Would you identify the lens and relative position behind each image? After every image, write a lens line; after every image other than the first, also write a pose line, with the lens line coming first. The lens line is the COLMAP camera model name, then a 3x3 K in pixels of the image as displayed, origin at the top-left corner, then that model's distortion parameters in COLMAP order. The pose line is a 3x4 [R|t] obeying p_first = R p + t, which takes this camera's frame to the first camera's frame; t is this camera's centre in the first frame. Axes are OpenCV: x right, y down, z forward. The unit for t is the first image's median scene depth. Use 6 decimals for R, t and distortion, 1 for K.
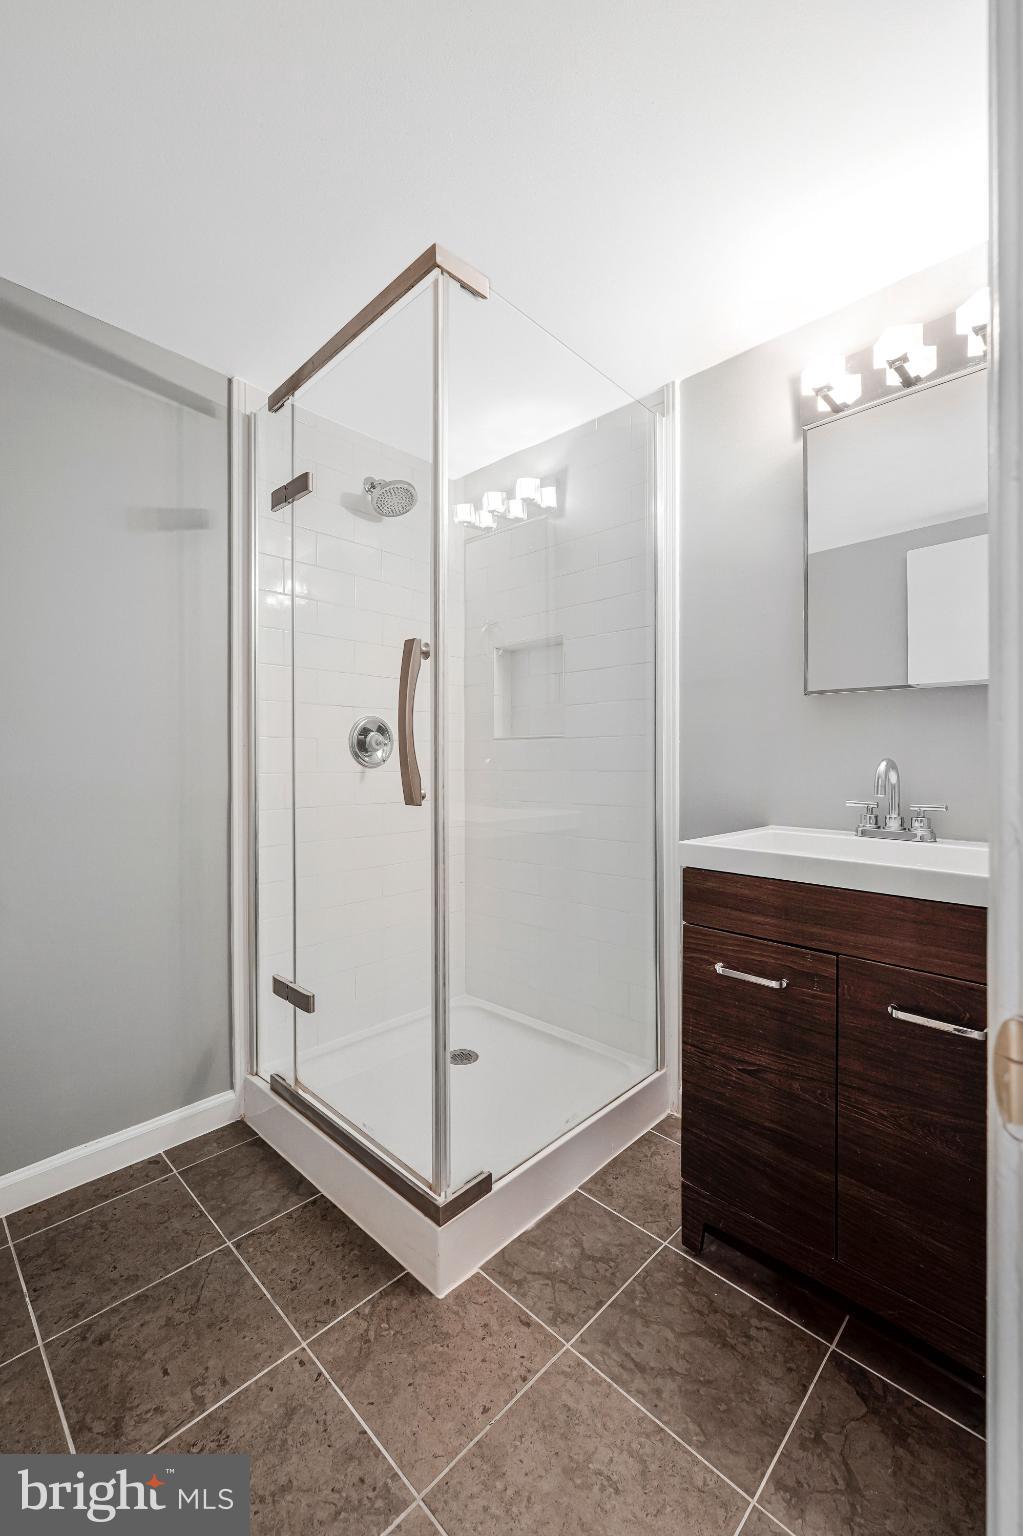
lens RADIAL K [[622.8, 0, 510.2], [0, 622.8, 766.5], [0, 0, 1]] dist [-0.015274, 0.001263]
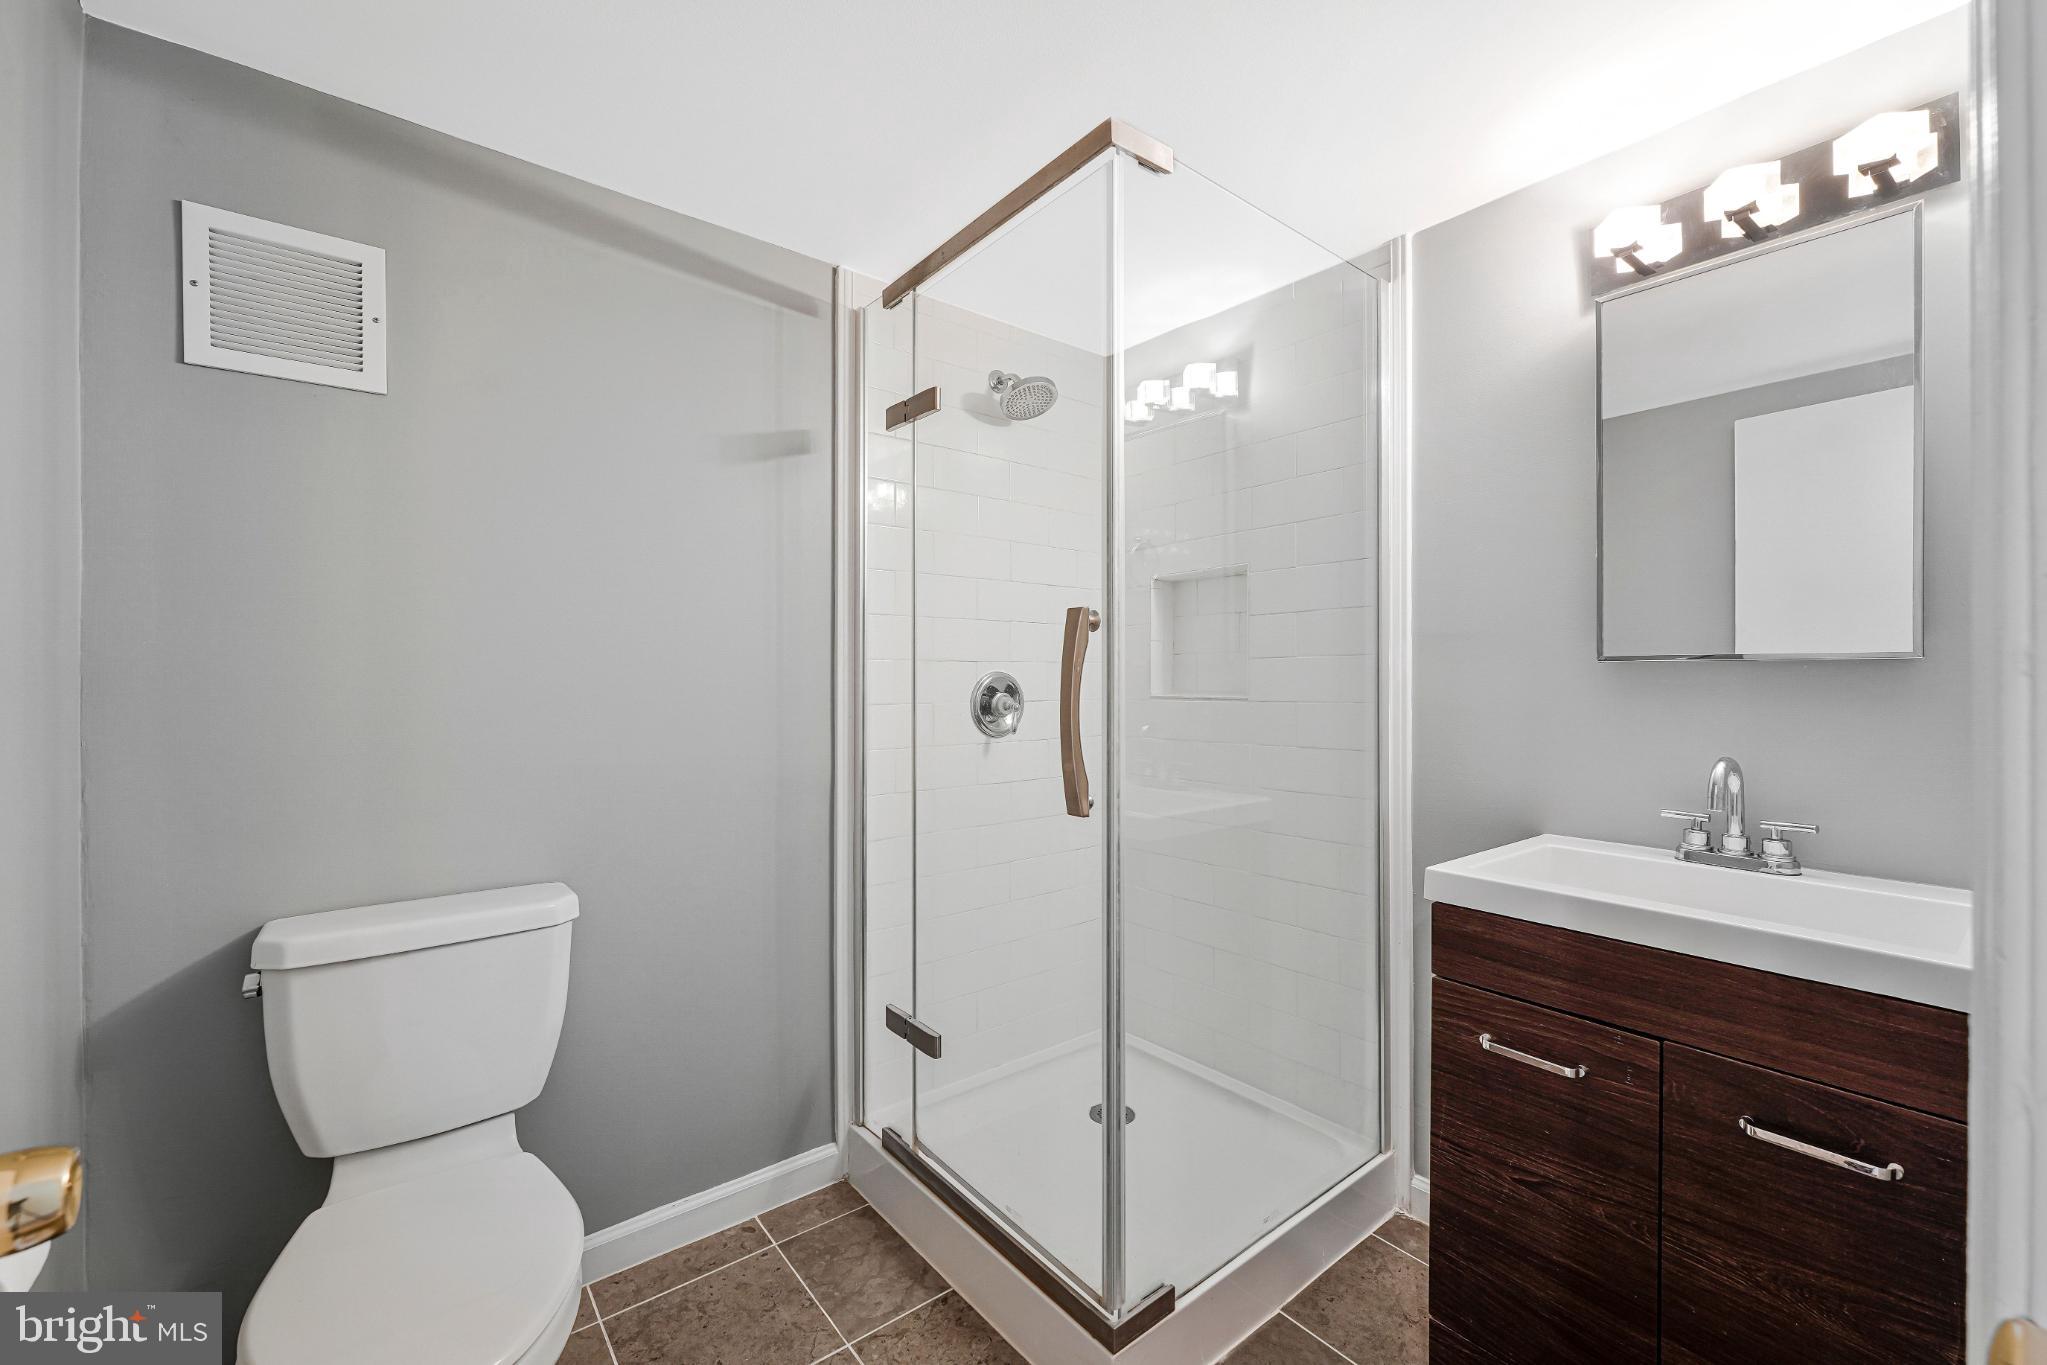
lens RADIAL K [[830.1, 0, 1026.7], [0, 830.1, 677.8], [0, 0, 1]] dist [-0.015274, 0.001263]
pose [[0.991721, 0.000032, -0.128411, -0.071846], [-0.001327, 0.999949, -0.009996, -0.087536], [0.128404, 0.010084, 0.991671, -0.052227]]
